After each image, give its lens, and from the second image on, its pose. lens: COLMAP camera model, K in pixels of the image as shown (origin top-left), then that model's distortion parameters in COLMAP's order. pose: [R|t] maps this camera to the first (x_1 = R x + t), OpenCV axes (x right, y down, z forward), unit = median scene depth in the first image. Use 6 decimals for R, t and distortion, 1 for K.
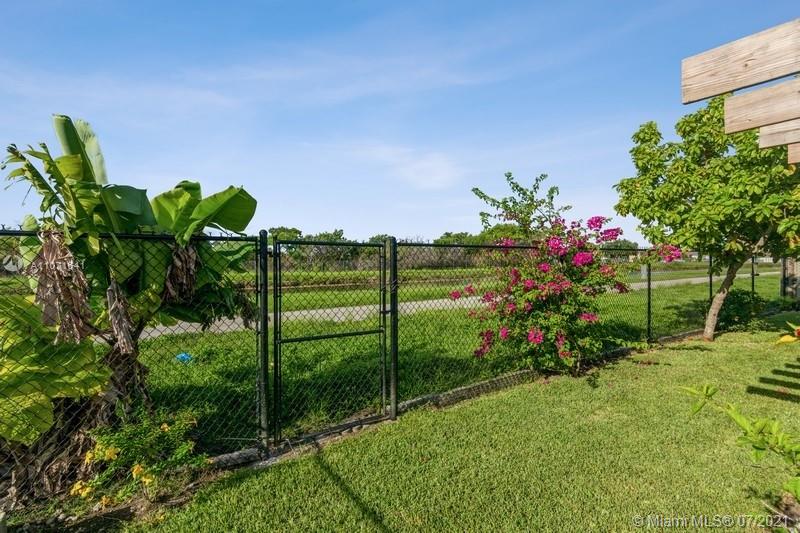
lens RADIAL K [[384.1, 0, 400.0], [0, 384.1, 266.5], [0, 0, 1]] dist [0.011581, -0.000003]
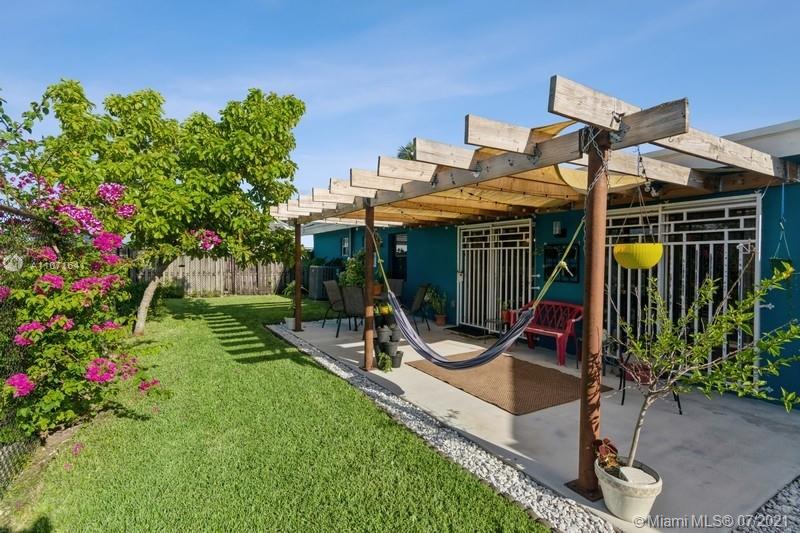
lens RADIAL K [[384.1, 0, 400.0], [0, 384.1, 266.5], [0, 0, 1]] dist [0.011581, -0.000003]
pose [[0.112438, -0.013068, 0.993573, -0.128836], [0.006783, 0.999900, 0.012384, 0.016014], [-0.993636, 0.005347, 0.112515, 0.350588]]
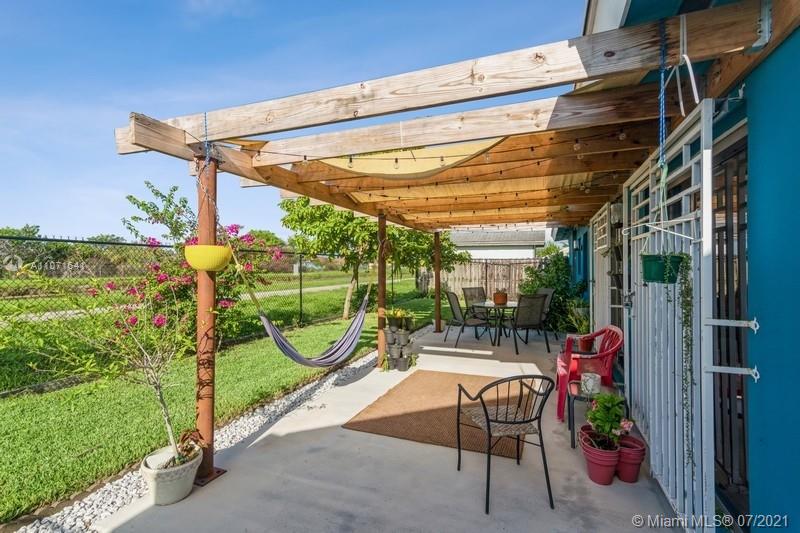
lens RADIAL K [[384.1, 0, 400.0], [0, 384.1, 266.5], [0, 0, 1]] dist [0.011581, -0.000003]
pose [[0.854880, 0.005602, 0.518796, 0.254210], [0.004969, 0.999807, -0.018983, 0.029924], [-0.518803, 0.018806, 0.854687, -0.288534]]
